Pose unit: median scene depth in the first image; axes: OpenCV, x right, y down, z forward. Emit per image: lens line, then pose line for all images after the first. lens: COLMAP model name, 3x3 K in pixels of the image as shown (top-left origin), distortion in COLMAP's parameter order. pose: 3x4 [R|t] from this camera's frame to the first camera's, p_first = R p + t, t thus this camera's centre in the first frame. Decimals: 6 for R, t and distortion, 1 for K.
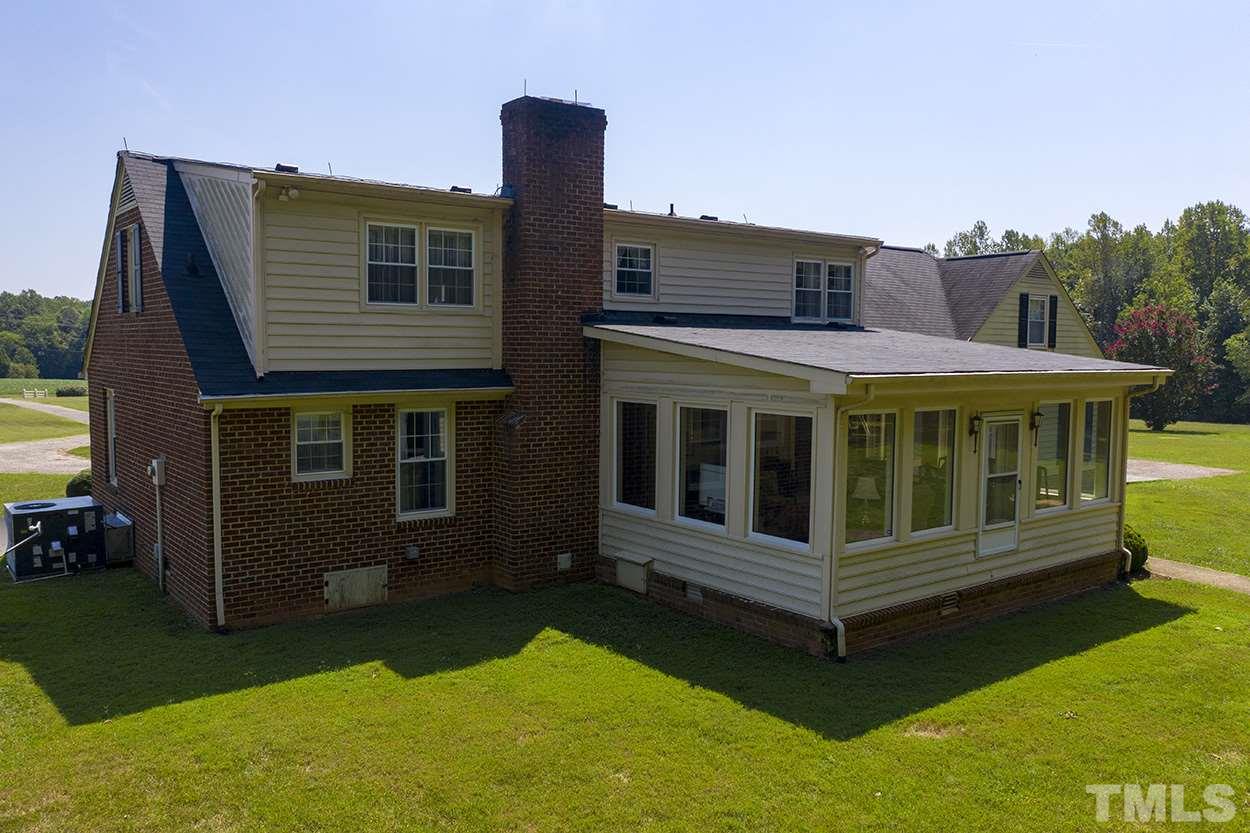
lens RADIAL K [[919.7, 0, 625.0], [0, 919.7, 416.5], [0, 0, 1]] dist [0.002646, 0.000869]
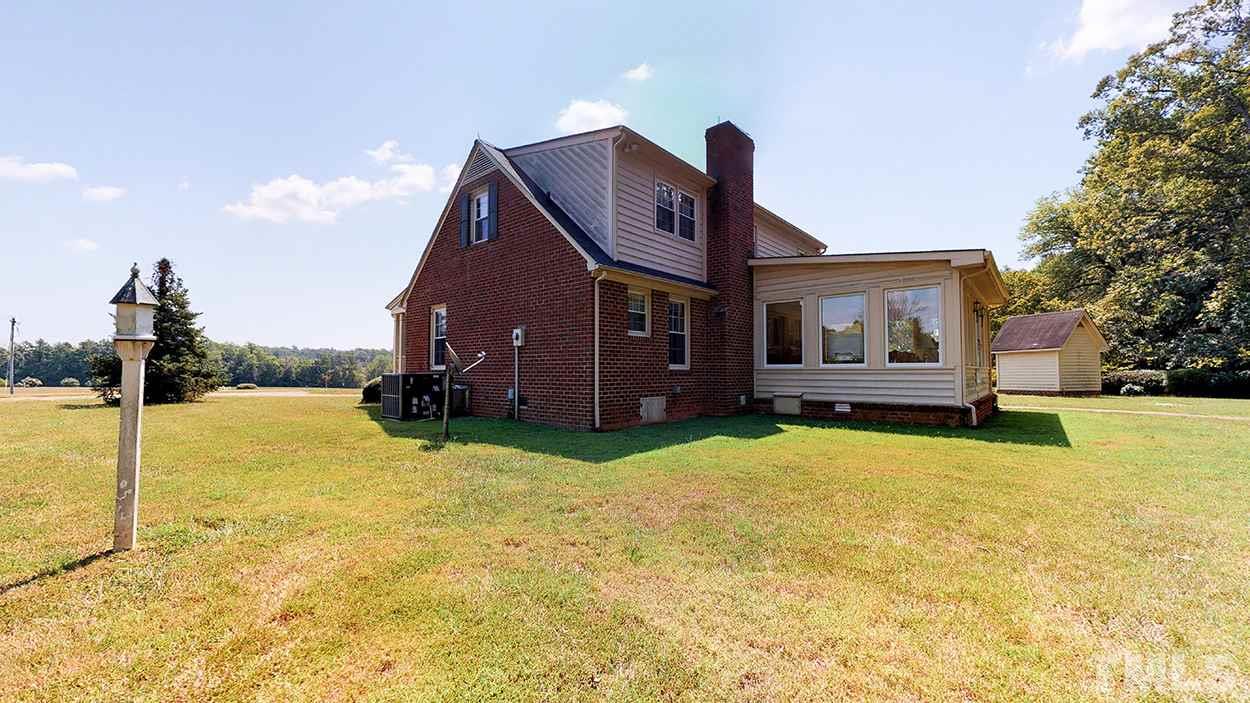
lens RADIAL K [[472.2, 0, 625.0], [0, 472.2, 351.5], [0, 0, 1]] dist [-0.010249, 0.000028]
pose [[0.983752, -0.021240, 0.178272, -0.464179], [0.040506, 0.993632, -0.105137, 0.165915], [-0.174904, 0.110650, 0.978348, 0.222349]]
